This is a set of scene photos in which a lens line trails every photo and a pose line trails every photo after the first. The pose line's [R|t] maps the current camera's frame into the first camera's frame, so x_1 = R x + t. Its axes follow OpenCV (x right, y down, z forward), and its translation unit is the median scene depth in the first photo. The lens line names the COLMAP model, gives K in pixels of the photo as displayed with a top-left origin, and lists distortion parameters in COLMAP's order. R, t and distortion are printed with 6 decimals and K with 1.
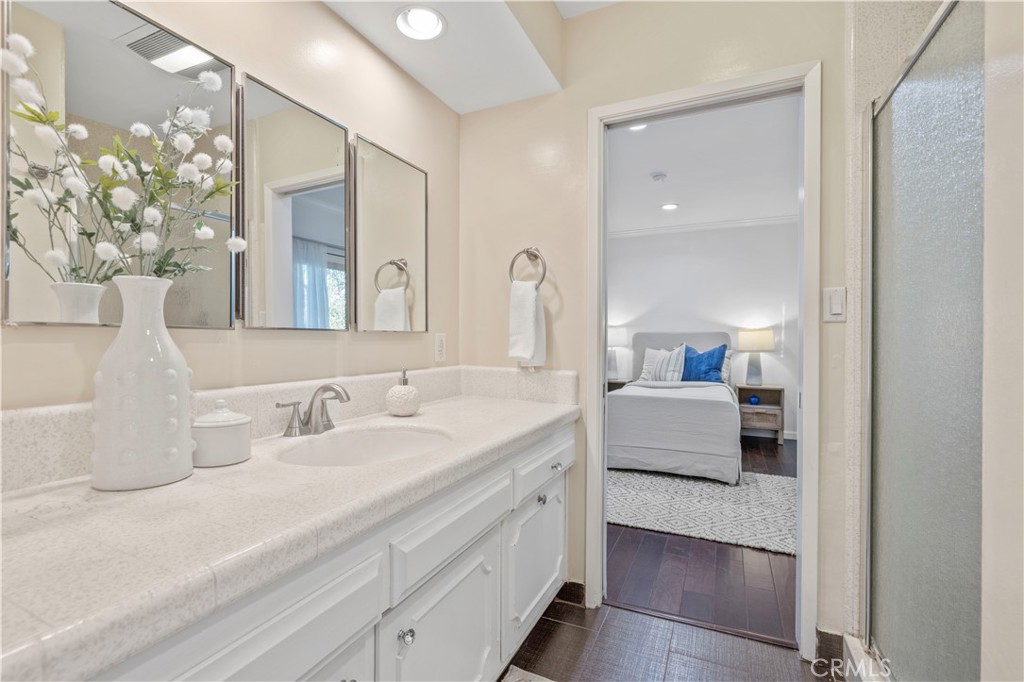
lens RADIAL K [[461.3, 0, 512.6], [0, 461.3, 341.2], [0, 0, 1]] dist [0.001663, 0.000061]
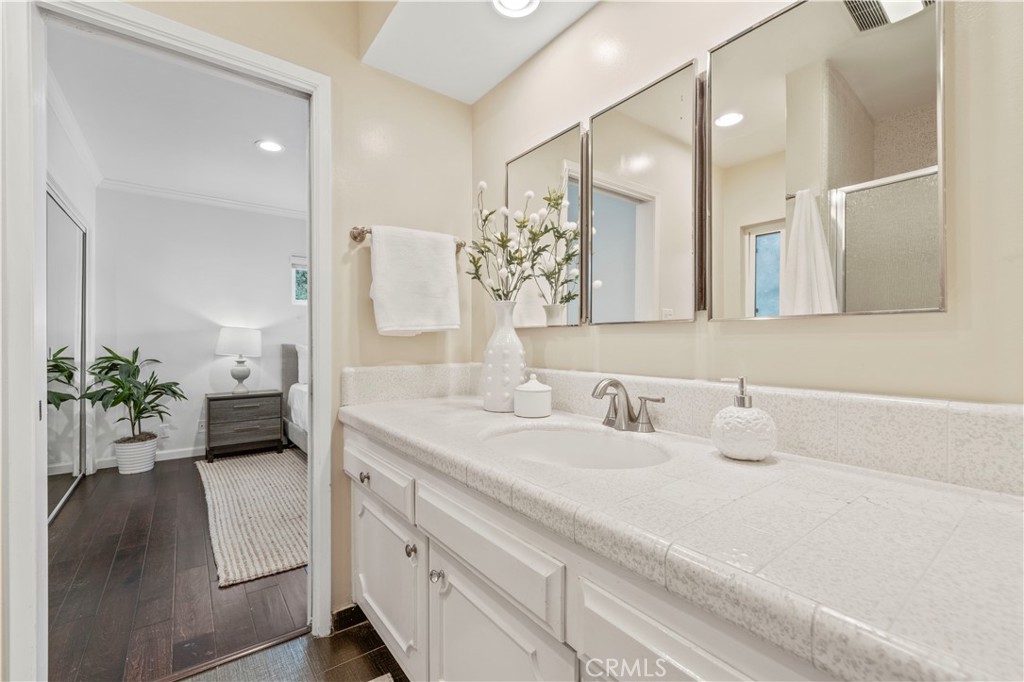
lens RADIAL K [[436.2, 0, 510.4], [0, 436.2, 341.6], [0, 0, 1]] dist [0.004936, -0.000942]
pose [[-0.475739, 0.001525, -0.879585, 0.494466], [-0.005781, 0.999971, 0.004860, 0.011732], [0.879567, 0.007397, -0.475717, 1.228464]]
